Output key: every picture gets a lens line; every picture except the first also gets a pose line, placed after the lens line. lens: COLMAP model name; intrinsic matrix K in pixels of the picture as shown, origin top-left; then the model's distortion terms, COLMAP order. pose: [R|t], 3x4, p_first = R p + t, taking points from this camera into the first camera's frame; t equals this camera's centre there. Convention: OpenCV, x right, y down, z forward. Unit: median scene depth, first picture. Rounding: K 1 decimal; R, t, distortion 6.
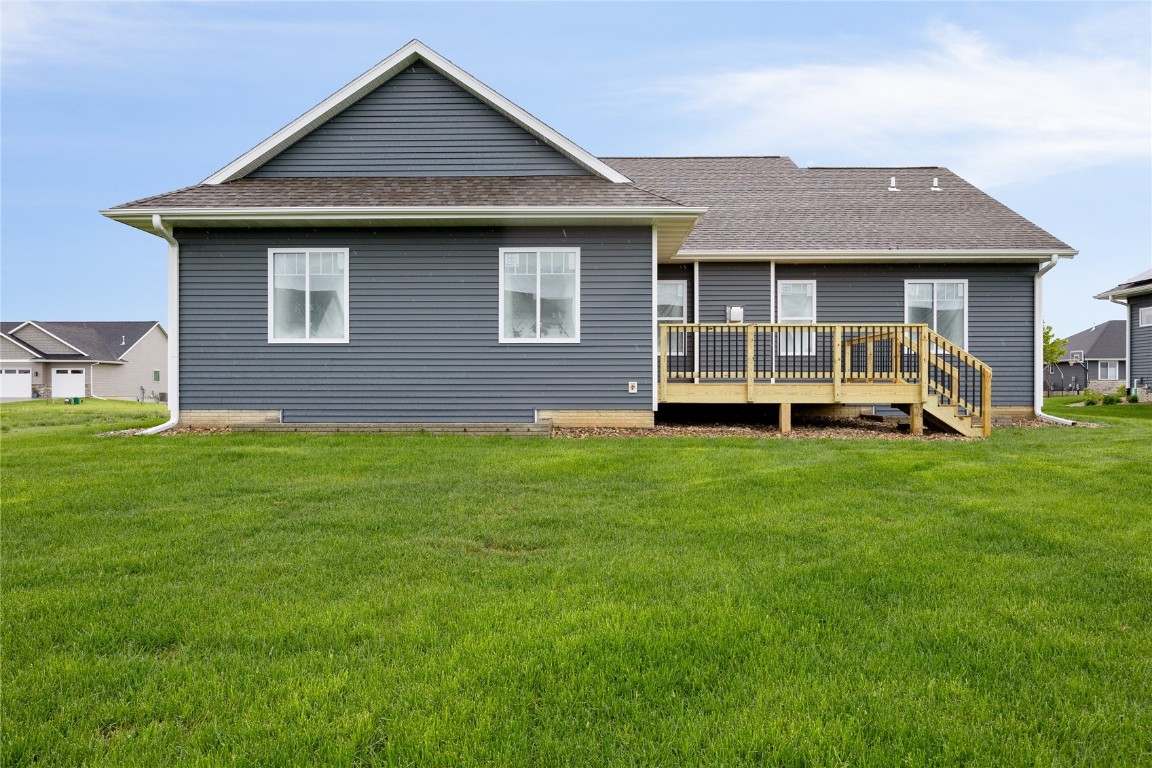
lens RADIAL K [[764.0, 0, 578.9], [0, 764.0, 375.6], [0, 0, 1]] dist [0.000127, -0.000330]
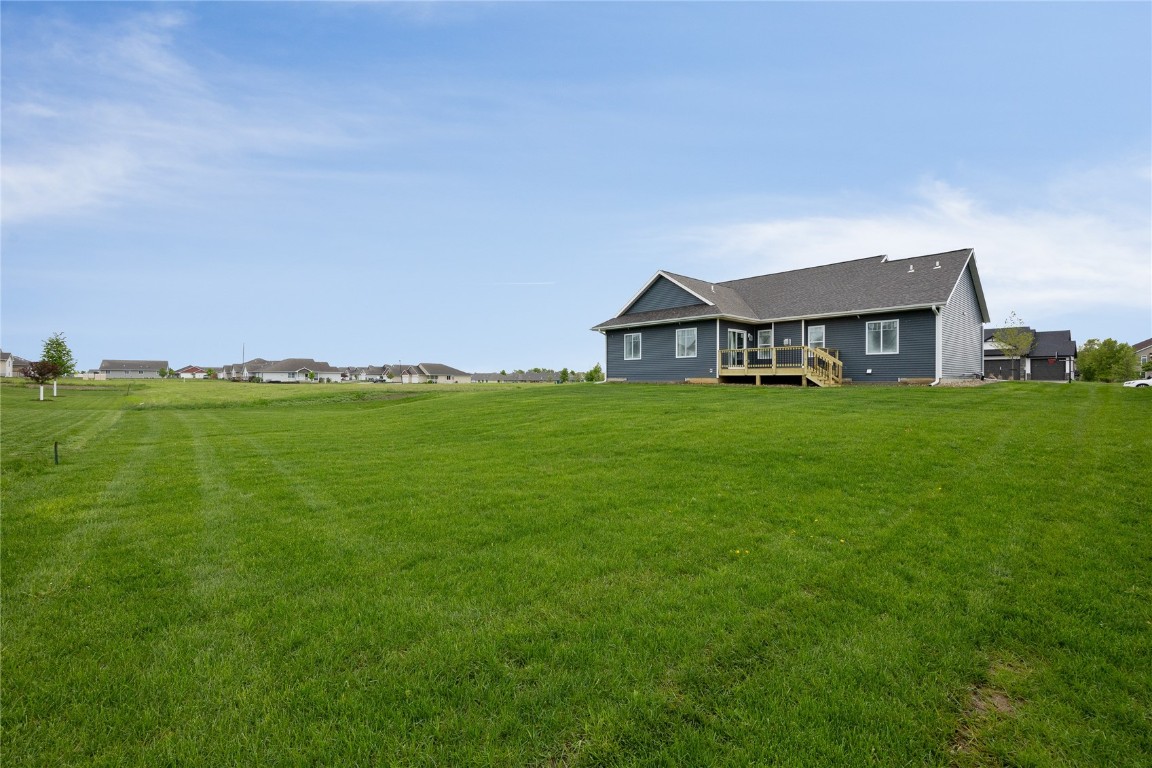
lens RADIAL K [[468.5, 0, 579.9], [0, 468.5, 382.7], [0, 0, 1]] dist [-0.001694, -0.000243]
pose [[0.664381, 0.005497, -0.747374, 1.135970], [-0.001741, 0.999982, 0.005807, 0.054088], [0.747392, -0.002557, 0.664378, -0.664081]]
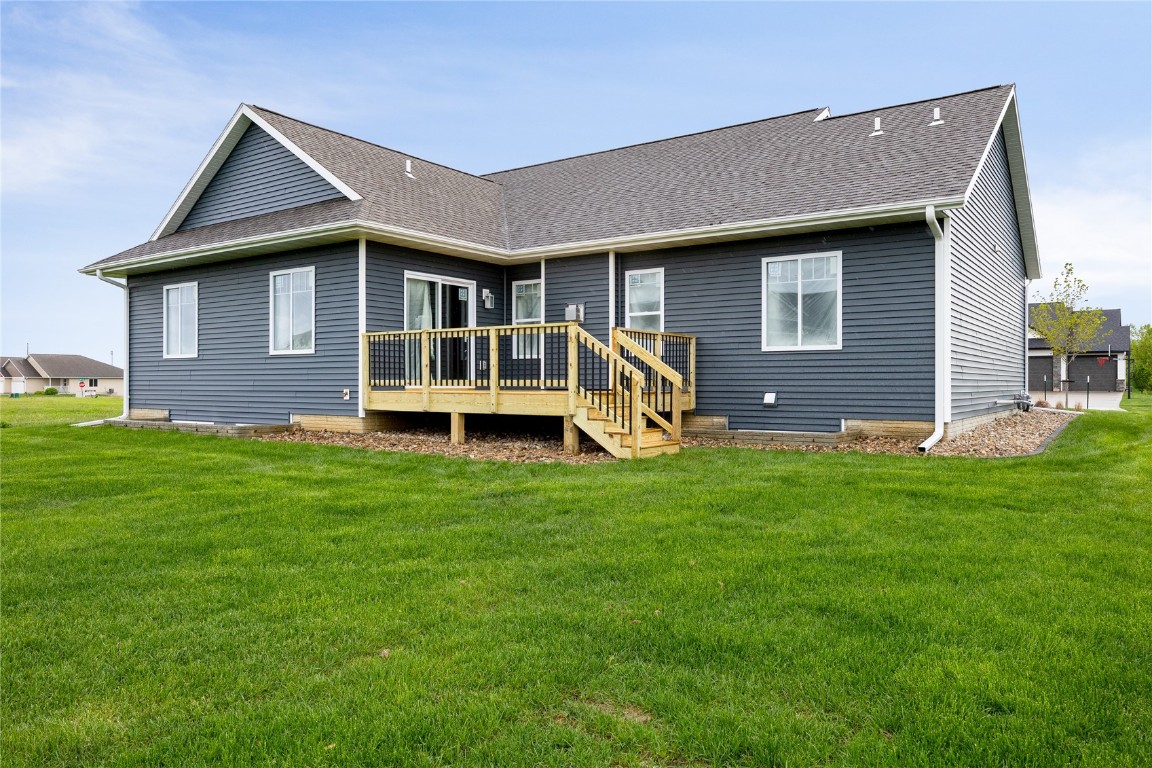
lens RADIAL K [[788.6, 0, 578.1], [0, 788.6, 392.9], [0, 0, 1]] dist [-0.016788, 0.004428]
pose [[0.819160, 0.006309, -0.573530, 0.936085], [0.000894, 0.999924, 0.012276, 0.000678], [0.573564, -0.010569, 0.819093, 0.301976]]
